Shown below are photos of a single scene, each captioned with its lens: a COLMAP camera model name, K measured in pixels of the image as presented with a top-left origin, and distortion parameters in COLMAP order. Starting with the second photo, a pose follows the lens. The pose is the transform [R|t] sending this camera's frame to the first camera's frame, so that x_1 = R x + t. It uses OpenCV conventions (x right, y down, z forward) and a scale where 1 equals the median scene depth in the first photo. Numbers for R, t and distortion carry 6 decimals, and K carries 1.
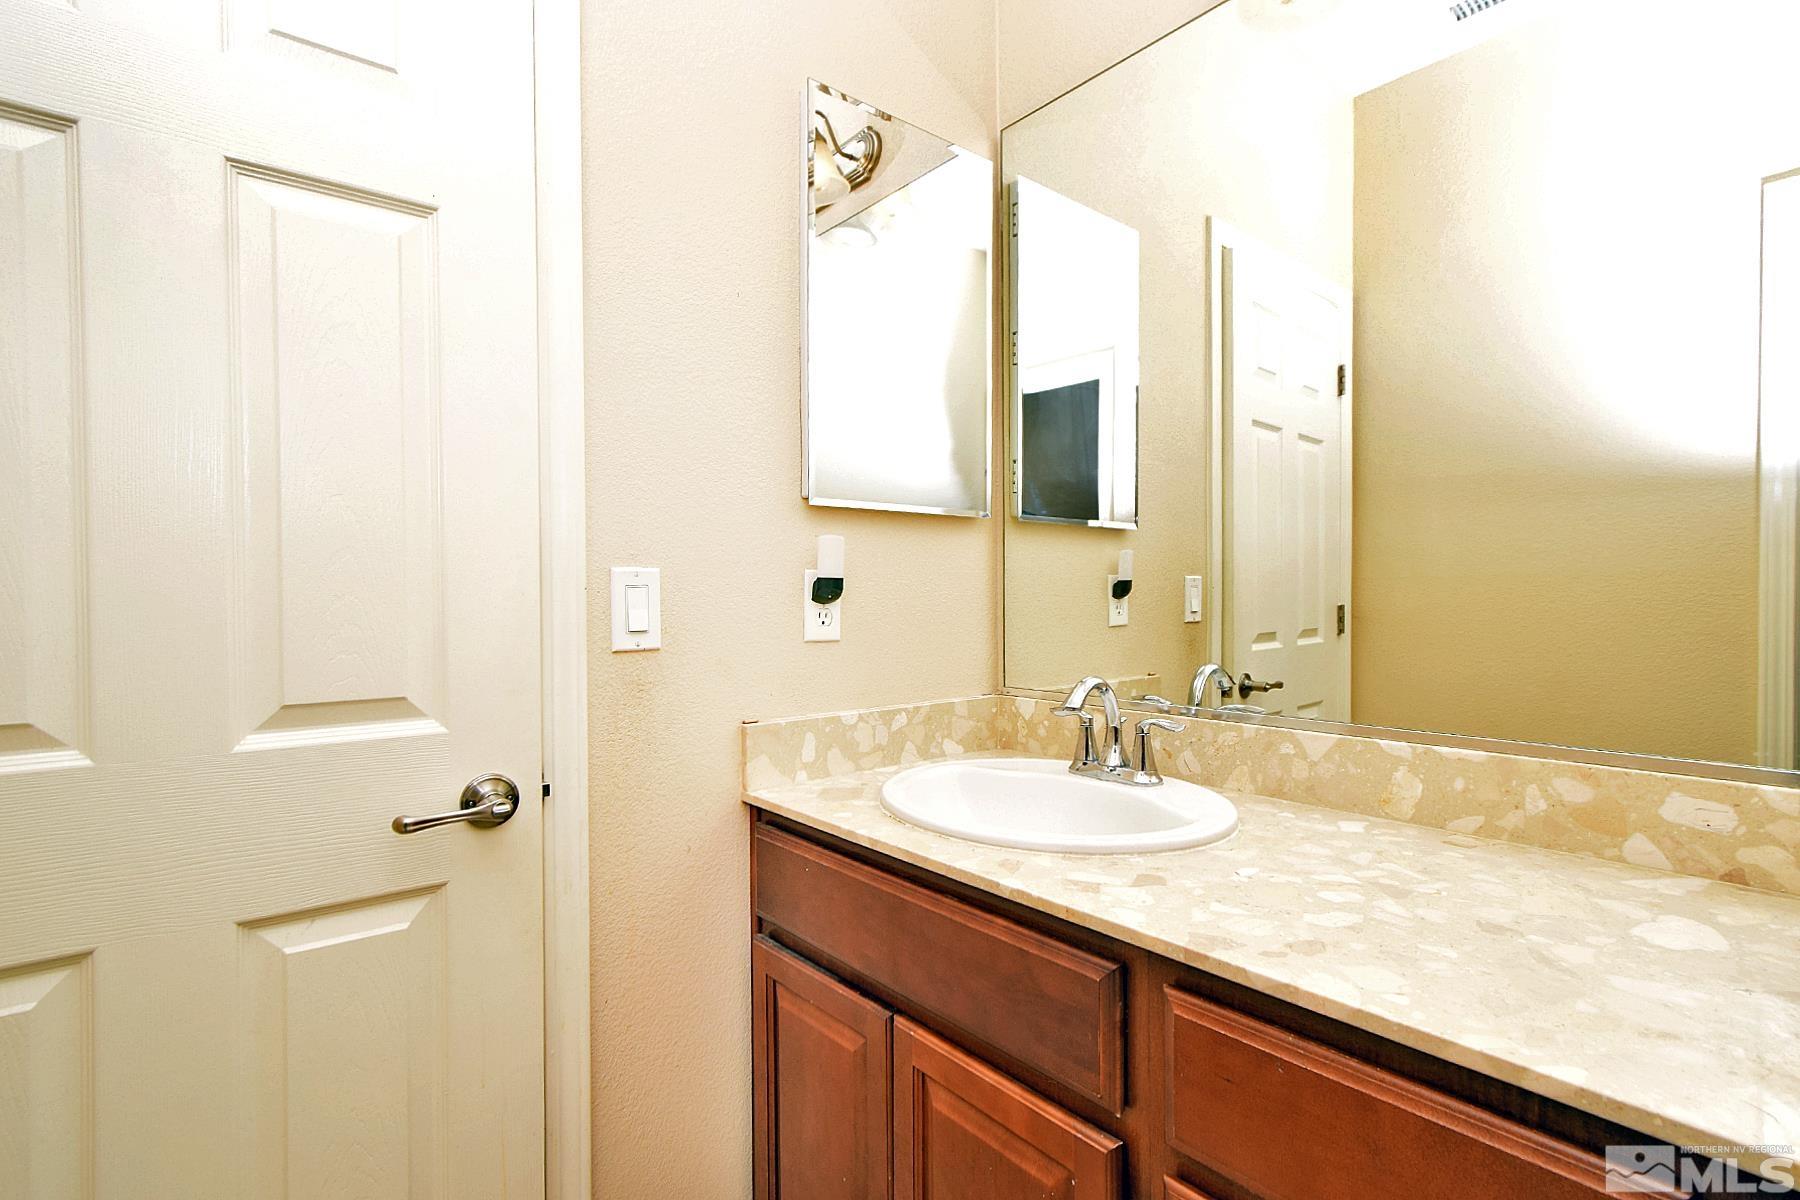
lens RADIAL K [[875.0, 0, 900.0], [0, 875.0, 600.0], [0, 0, 1]] dist [-0.000980, 0.000061]
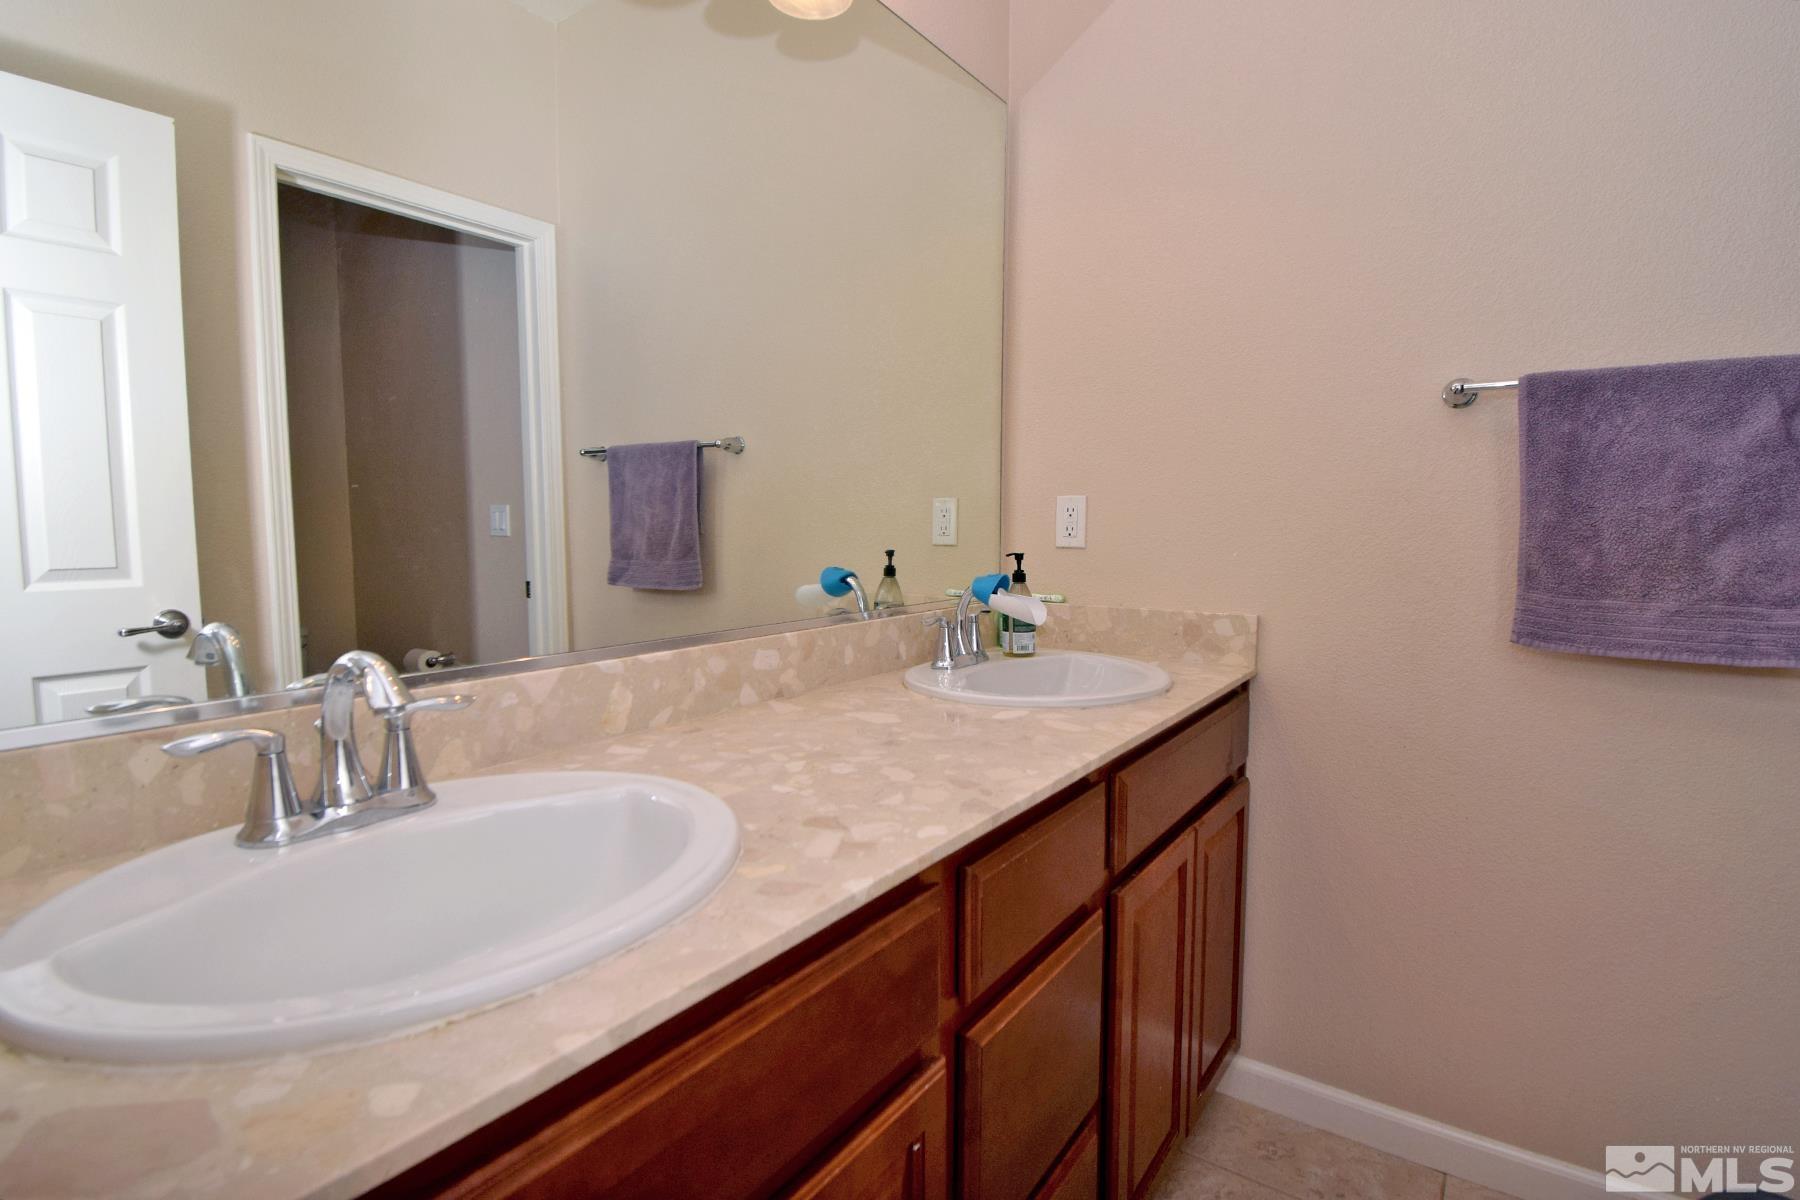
lens RADIAL K [[875.0, 0, 900.0], [0, 875.0, 600.0], [0, 0, 1]] dist [-0.000980, 0.000061]
pose [[-0.260735, -0.076068, 0.962409, -0.564754], [0.015006, 0.996451, 0.082824, 0.019349], [-0.965294, 0.036037, -0.258668, 1.114320]]
